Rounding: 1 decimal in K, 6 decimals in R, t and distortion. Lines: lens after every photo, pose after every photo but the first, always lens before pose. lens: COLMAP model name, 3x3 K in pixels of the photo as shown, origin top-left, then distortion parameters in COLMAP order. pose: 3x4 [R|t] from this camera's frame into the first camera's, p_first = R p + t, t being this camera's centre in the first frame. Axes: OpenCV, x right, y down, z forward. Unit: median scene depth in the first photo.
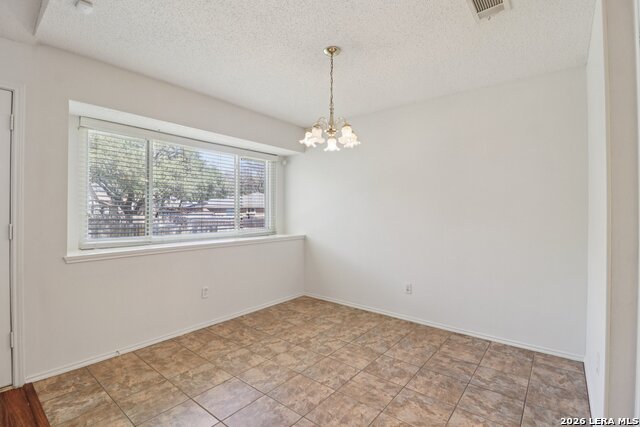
lens RADIAL K [[298.4, 0, 315.2], [0, 298.4, 208.3], [0, 0, 1]] dist [0.000380, -0.014944]
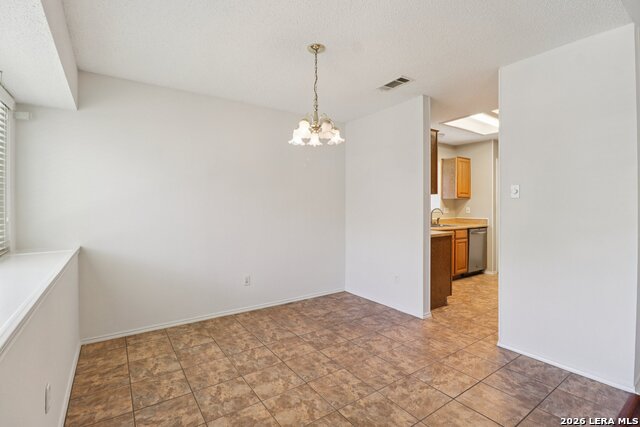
lens RADIAL K [[298.4, 0, 315.2], [0, 298.4, 208.3], [0, 0, 1]] dist [0.000380, -0.014944]
pose [[0.280515, -0.013294, 0.959758, -0.769816], [-0.008244, 0.999834, 0.016259, -0.002961], [-0.959814, -0.012473, 0.280359, 0.599898]]
